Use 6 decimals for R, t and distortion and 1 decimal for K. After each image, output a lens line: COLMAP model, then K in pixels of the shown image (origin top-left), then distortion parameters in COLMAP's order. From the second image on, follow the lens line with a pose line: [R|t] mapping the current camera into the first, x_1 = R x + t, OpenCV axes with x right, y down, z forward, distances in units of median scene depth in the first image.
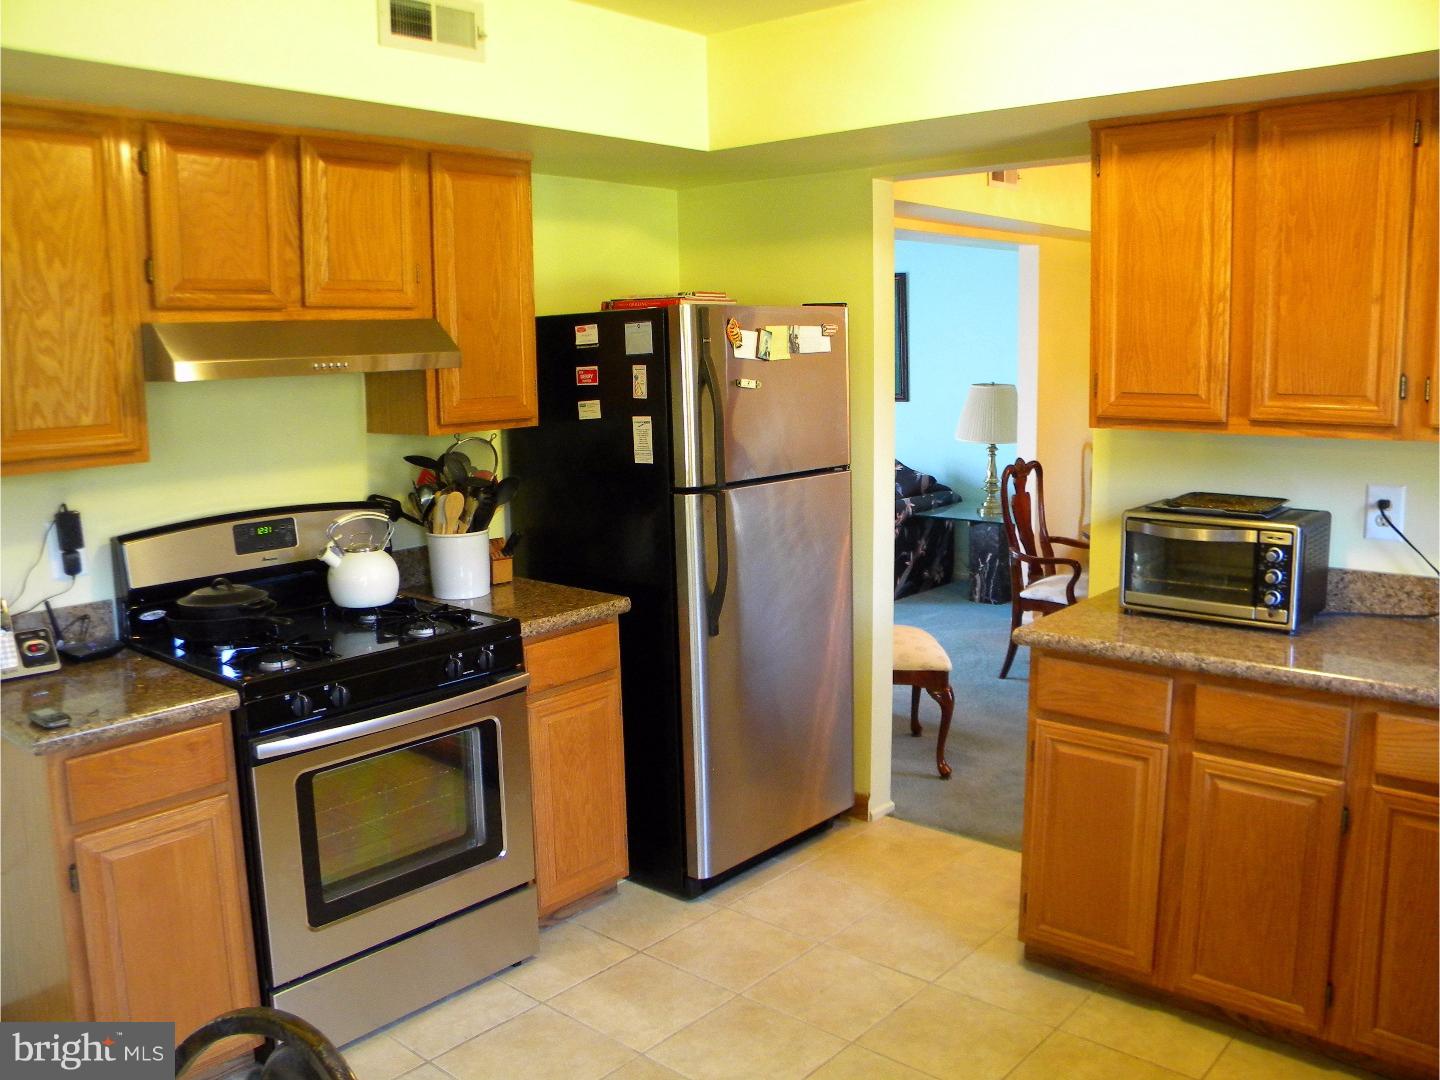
lens RADIAL K [[1212.7, 0, 703.9], [0, 1212.7, 524.2], [0, 0, 1]] dist [-0.202359, 0.167670]
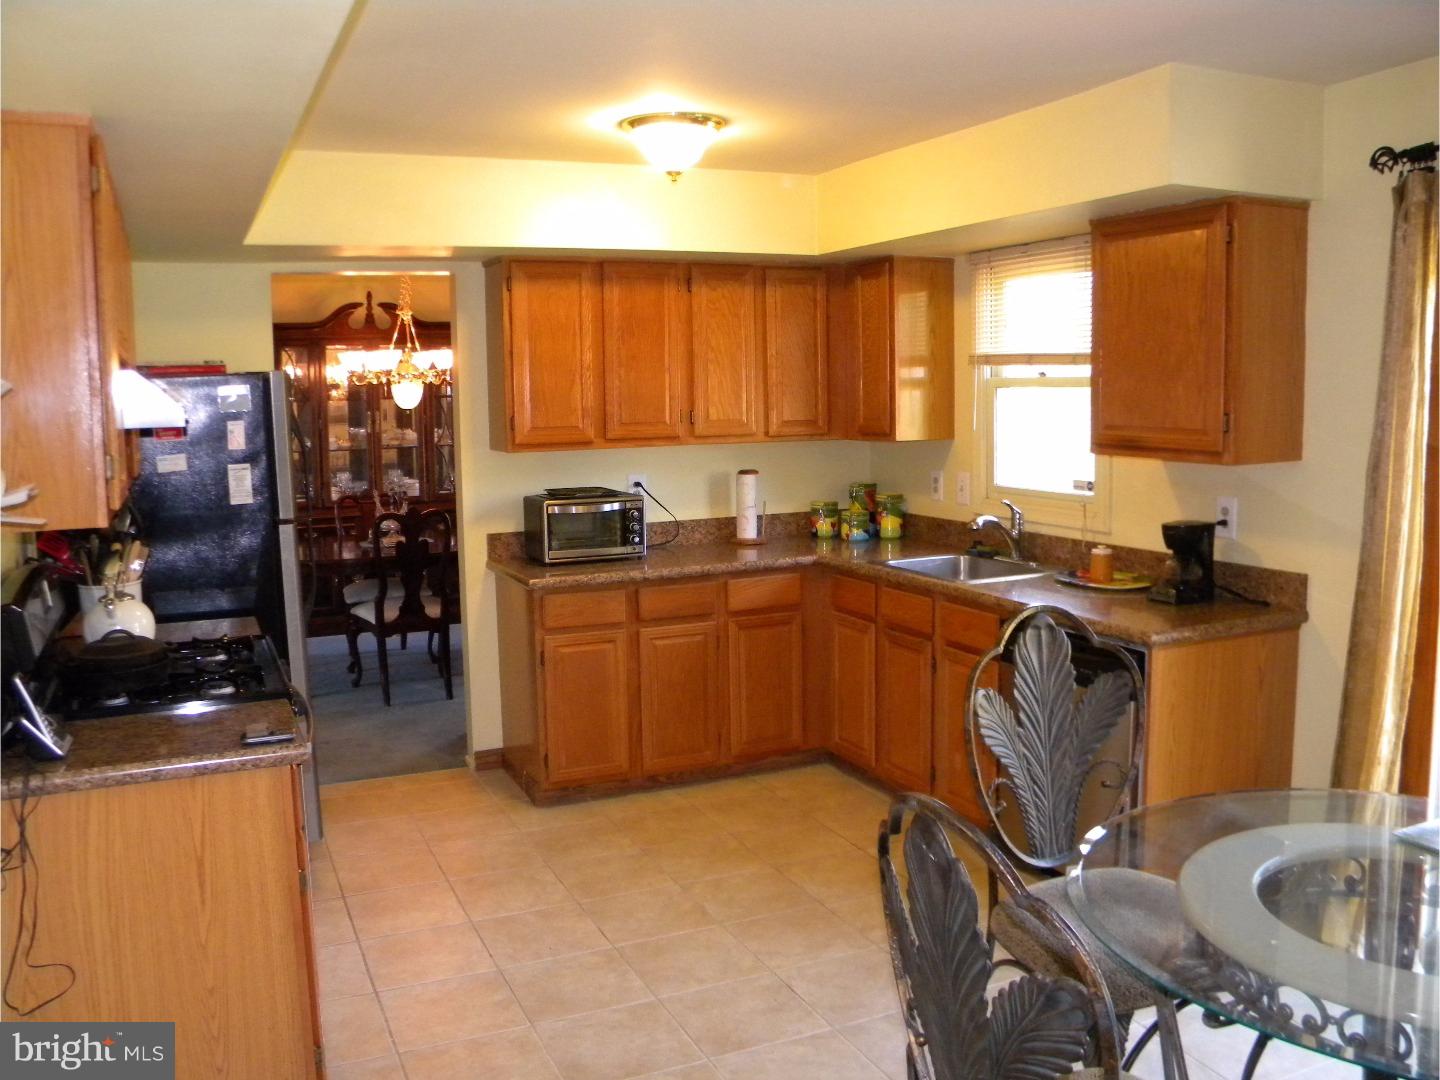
lens RADIAL K [[1212.7, 0, 703.9], [0, 1212.7, 524.2], [0, 0, 1]] dist [-0.202359, 0.167670]
pose [[0.413630, -0.091627, 0.905823, -1.114084], [0.143500, 0.989048, 0.034518, -0.006780], [-0.899065, 0.115708, 0.422248, 0.134579]]
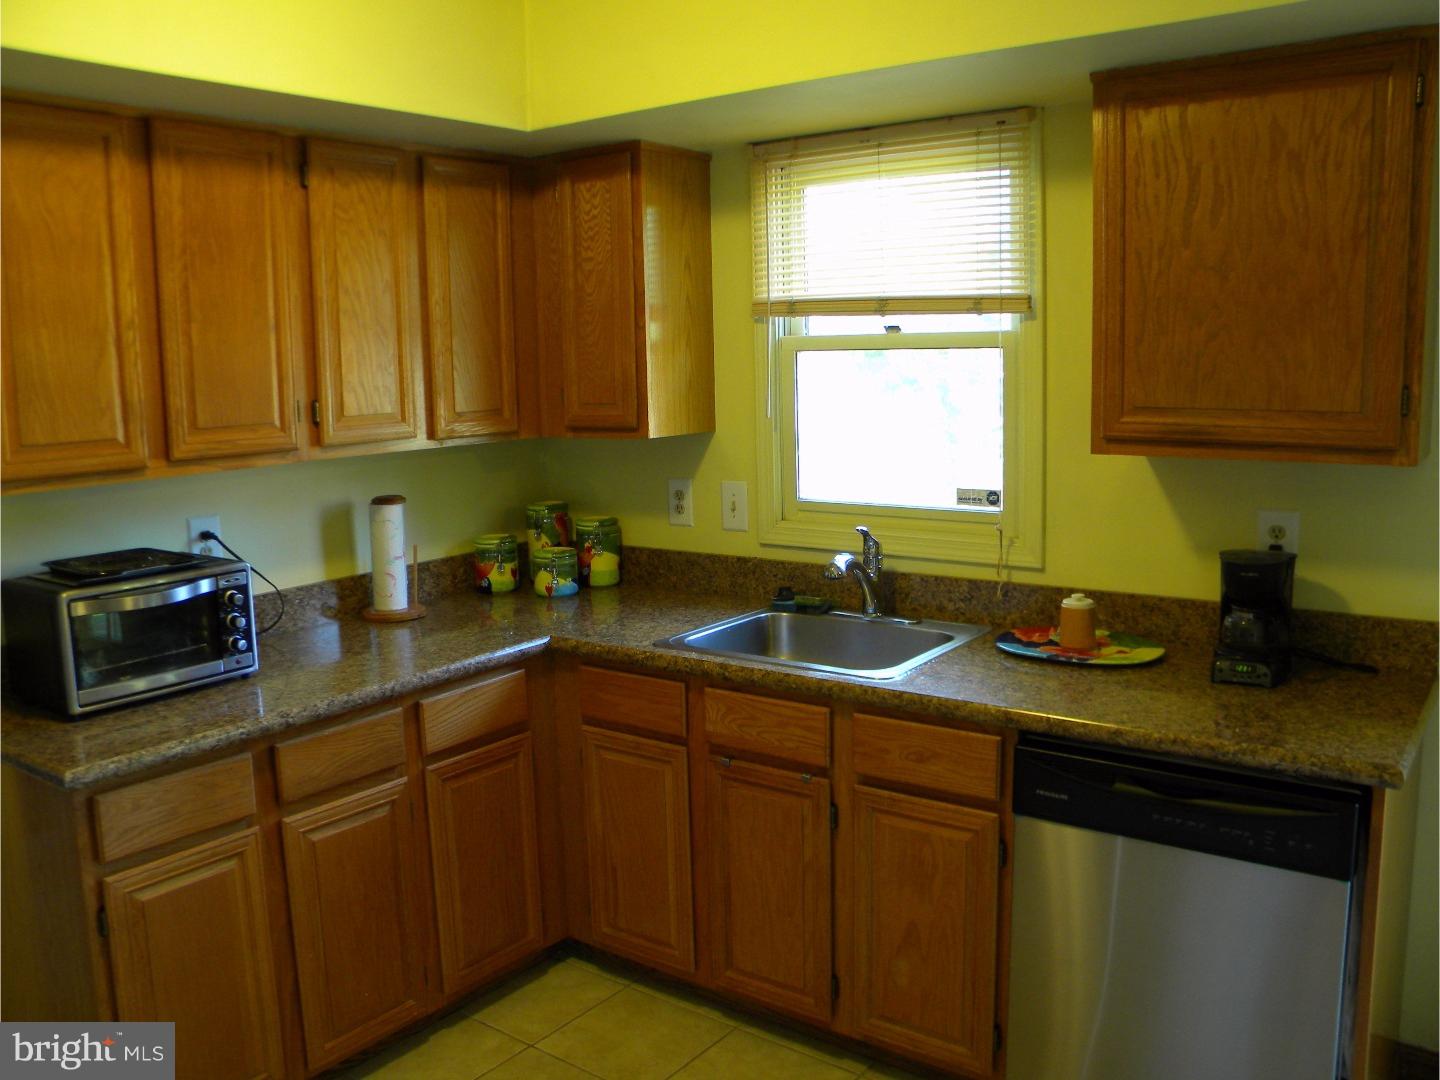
lens RADIAL K [[1212.7, 0, 703.9], [0, 1212.7, 524.2], [0, 0, 1]] dist [-0.202359, 0.167670]
pose [[-0.079331, -0.119606, 0.989647, -0.470118], [0.171521, 0.976332, 0.131746, -0.091095], [-0.981981, 0.180196, -0.056939, 0.664888]]
